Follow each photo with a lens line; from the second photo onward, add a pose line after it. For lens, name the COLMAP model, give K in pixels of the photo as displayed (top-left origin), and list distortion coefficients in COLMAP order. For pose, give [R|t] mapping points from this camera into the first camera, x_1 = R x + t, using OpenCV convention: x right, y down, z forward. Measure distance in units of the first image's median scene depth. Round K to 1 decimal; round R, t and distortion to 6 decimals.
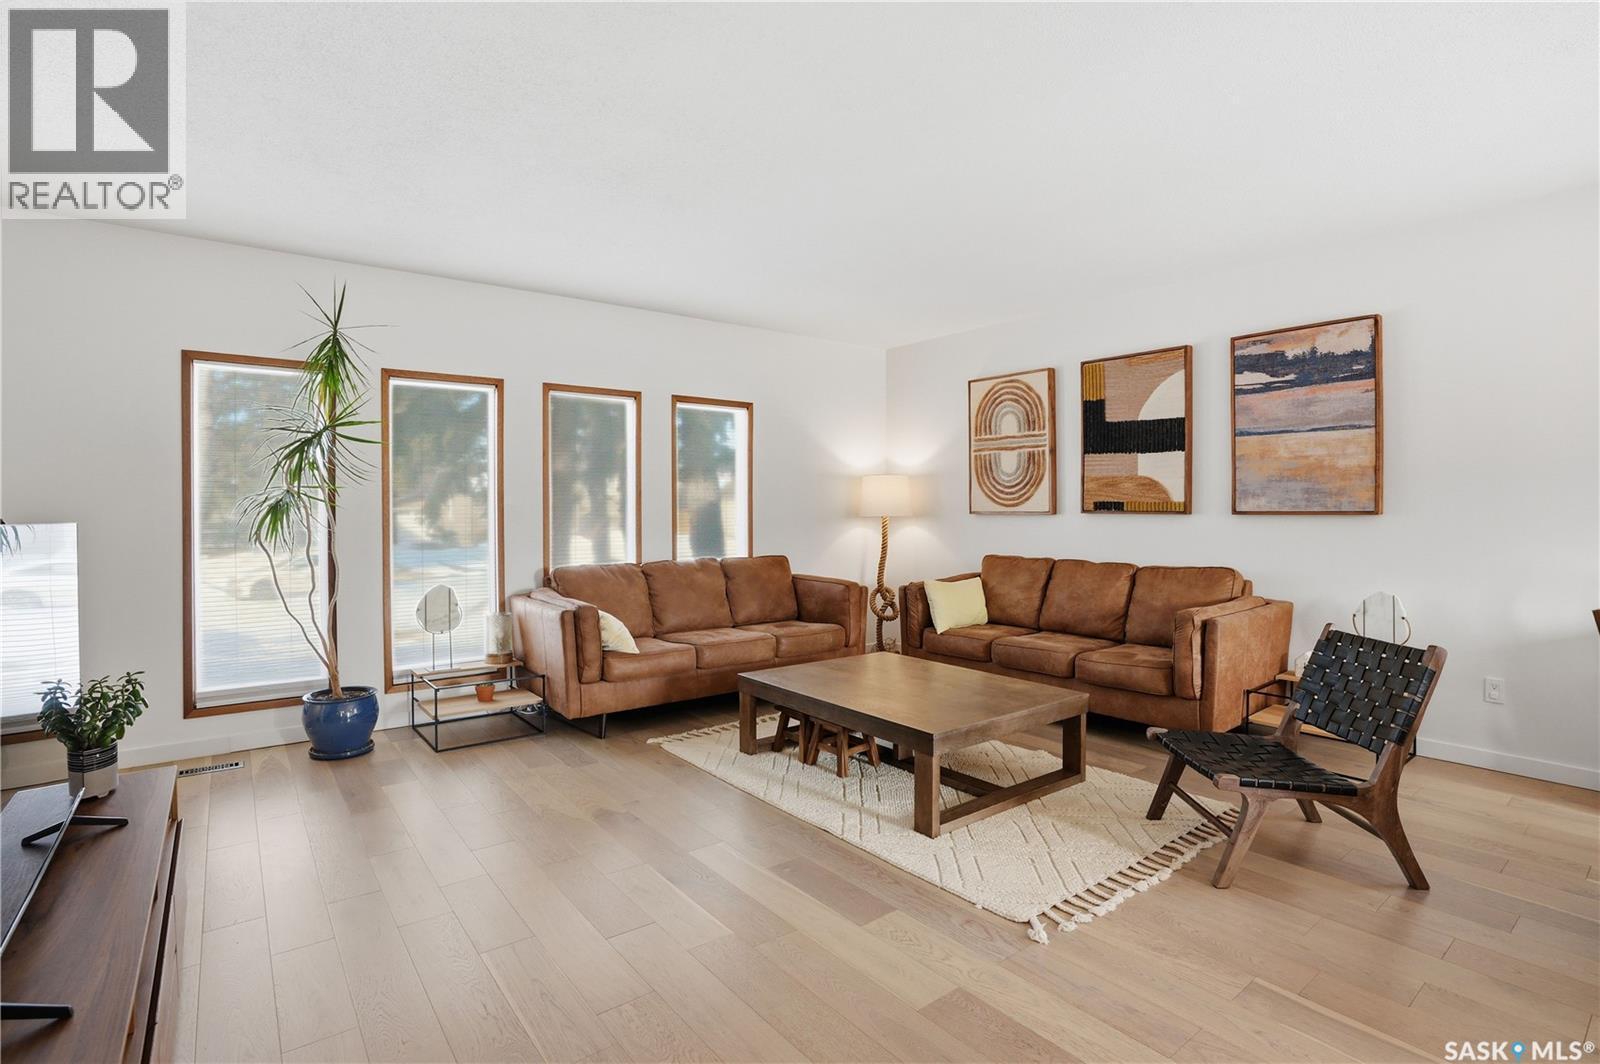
lens RADIAL K [[762.7, 0, 807.1], [0, 762.7, 522.4], [0, 0, 1]] dist [-0.032592, 0.000345]
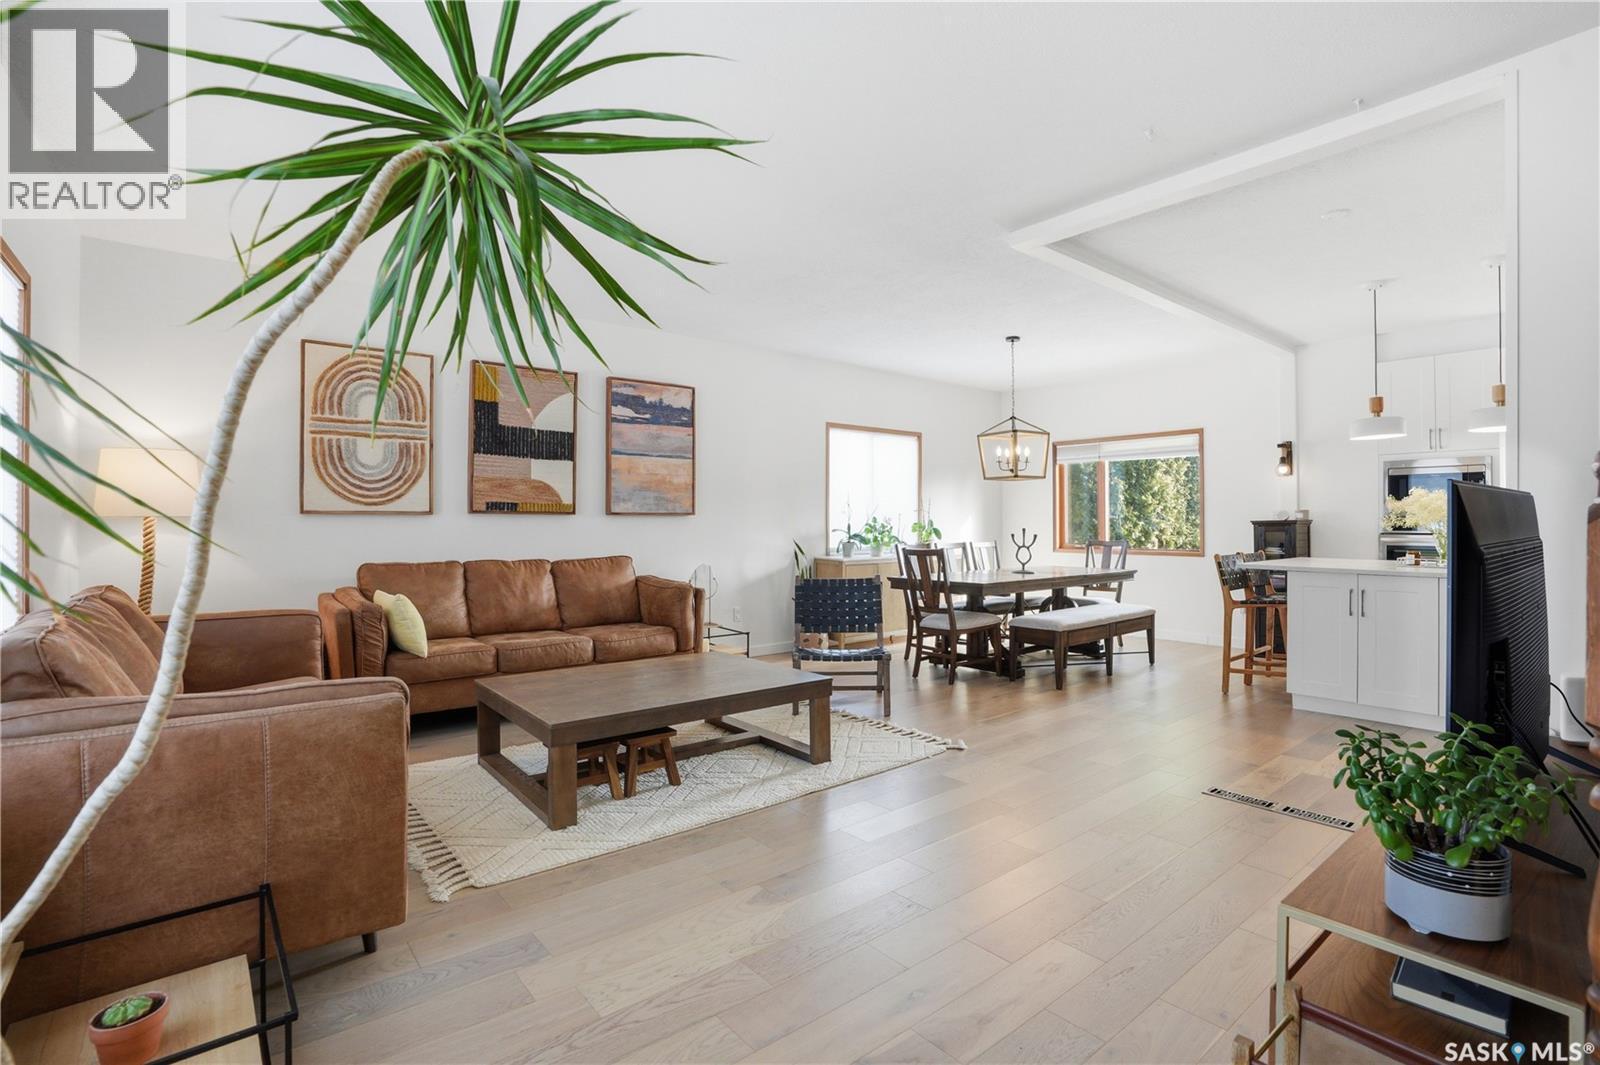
lens RADIAL K [[762.7, 0, 807.1], [0, 762.7, 522.9], [0, 0, 1]] dist [-0.032592, 0.000345]
pose [[-0.004532, 0.000943, 0.999989, -0.670770], [0.018014, 0.999837, -0.000861, 0.009354], [-0.999827, 0.018010, -0.004549, 0.623277]]
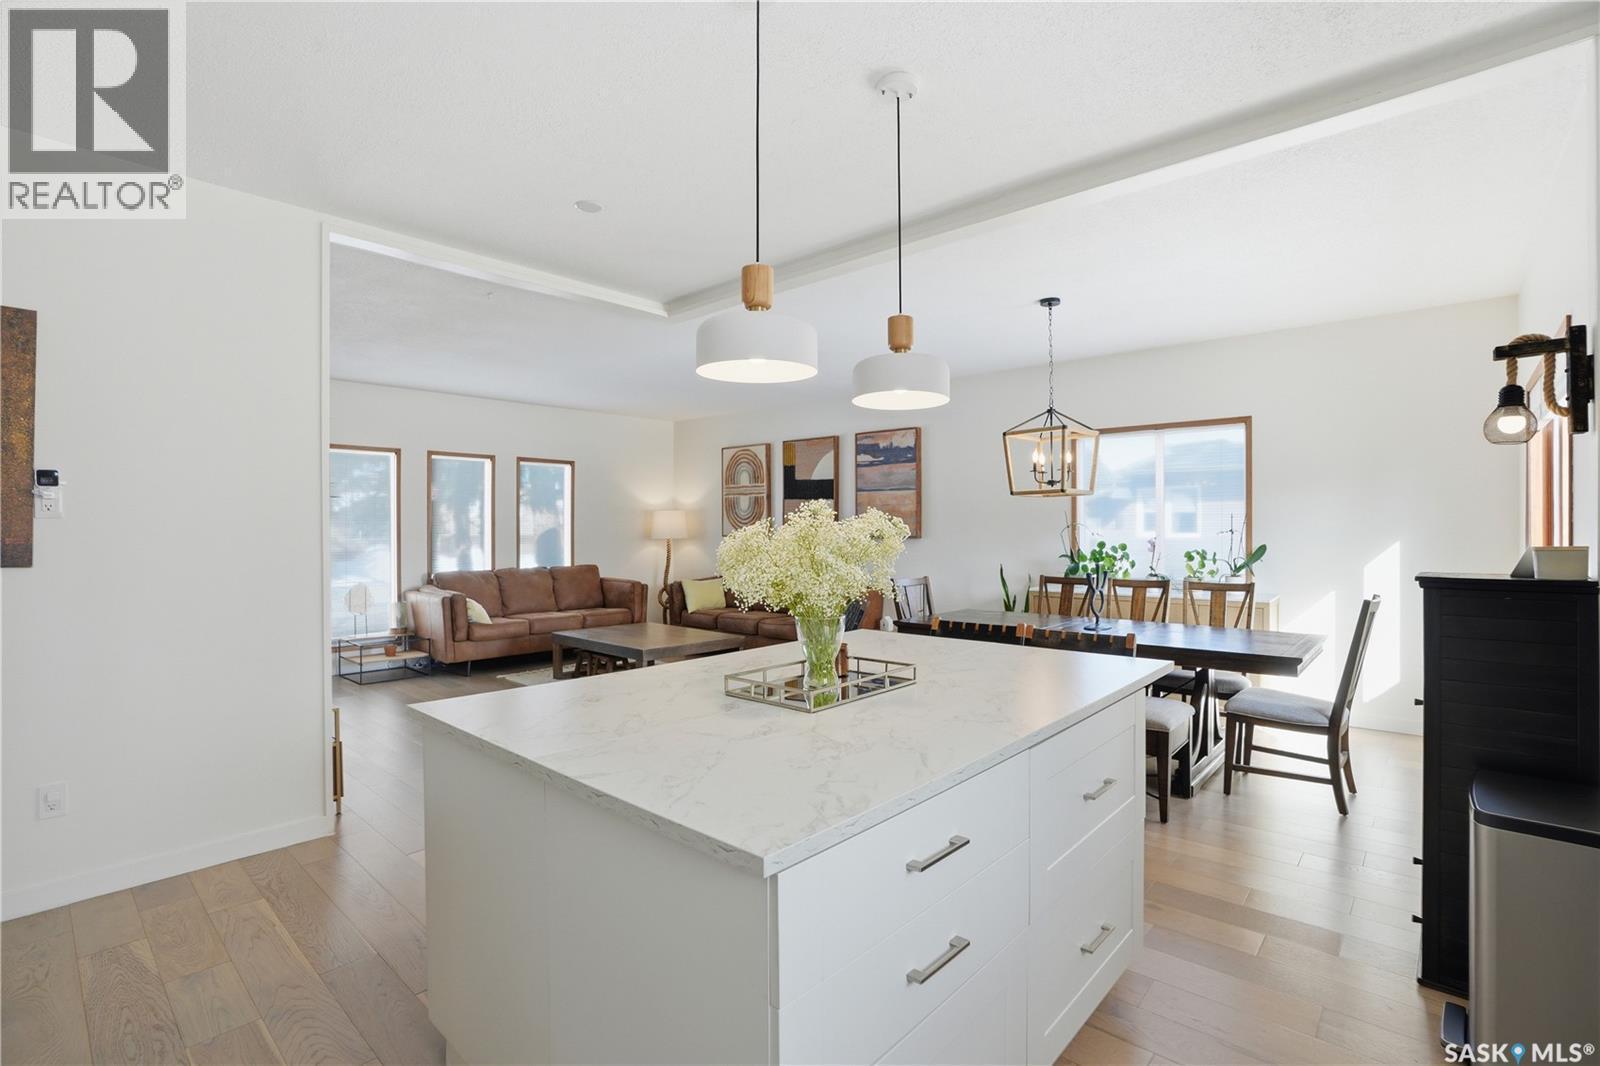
lens RADIAL K [[743.3, 0, 783.8], [0, 743.3, 534.0], [0, 0, 1]] dist [-0.058584, 0.000033]
pose [[0.988937, 0.001749, 0.148323, 0.144821], [0.000035, 0.999928, -0.012023, 0.001178], [-0.148334, 0.011895, 0.988866, -0.577562]]
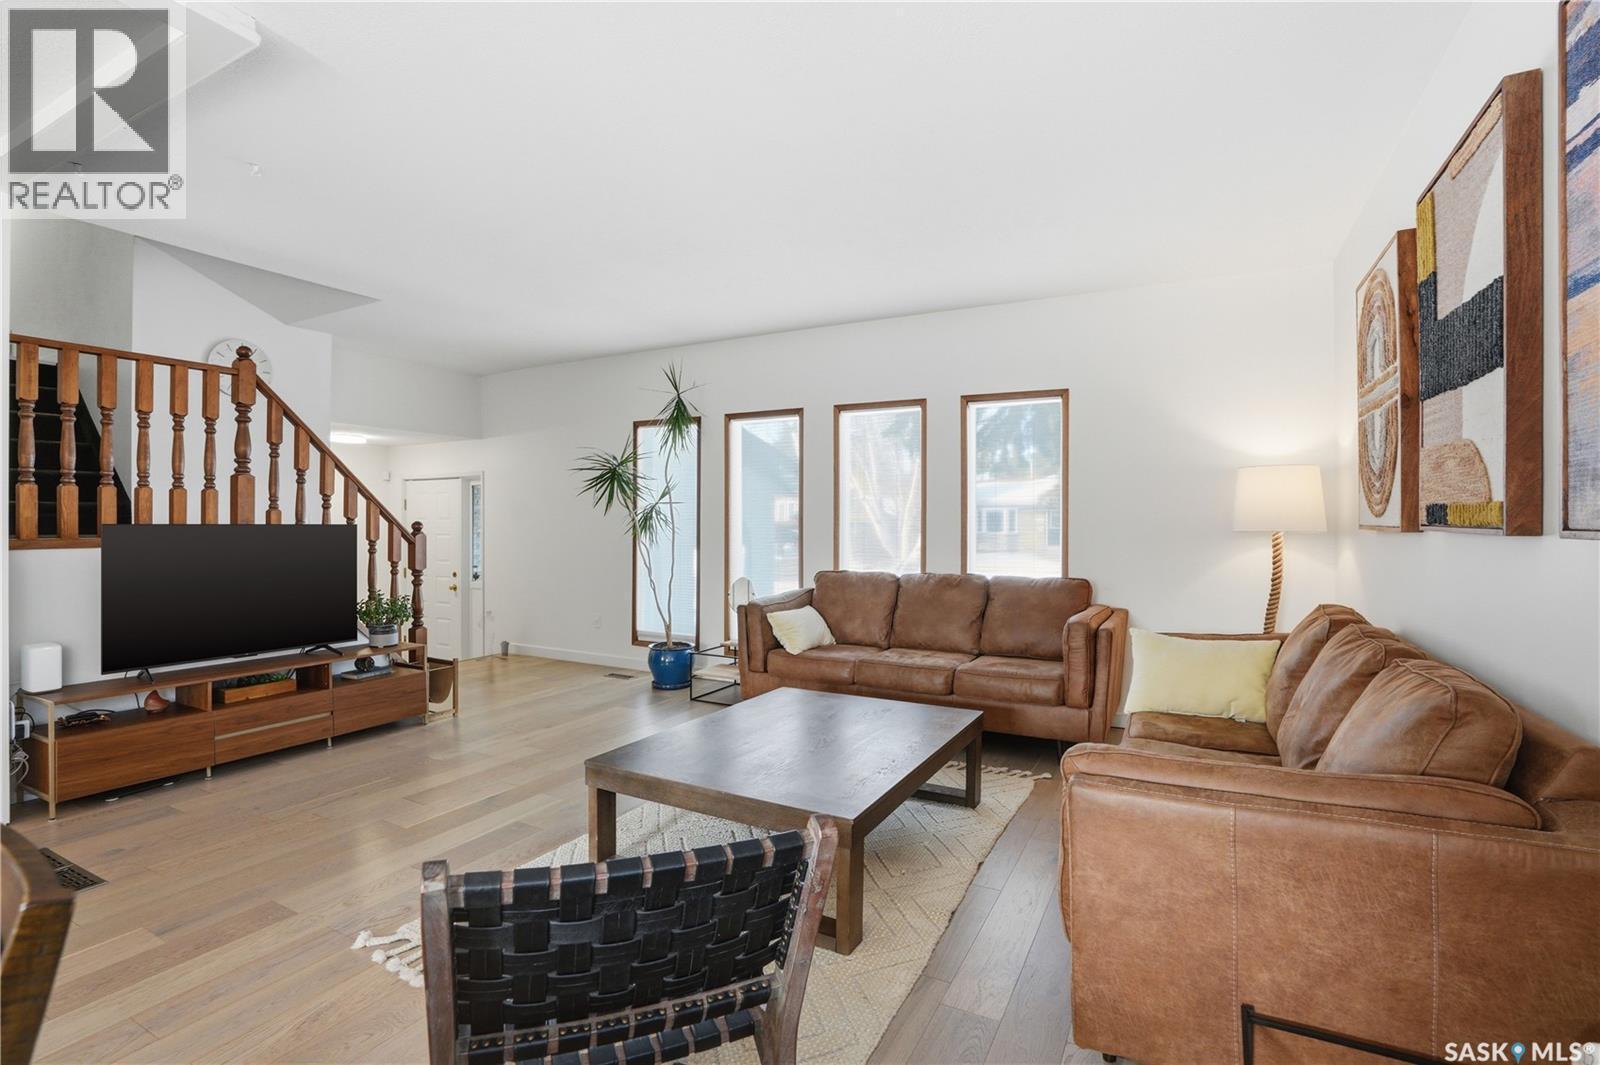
lens RADIAL K [[762.7, 0, 807.1], [0, 762.7, 522.9], [0, 0, 1]] dist [-0.032592, 0.000345]
pose [[0.383945, 0.008996, -0.923312, 0.686251], [-0.016669, 0.999857, 0.002810, -0.014506], [0.923206, 0.014312, 0.384040, 0.543481]]
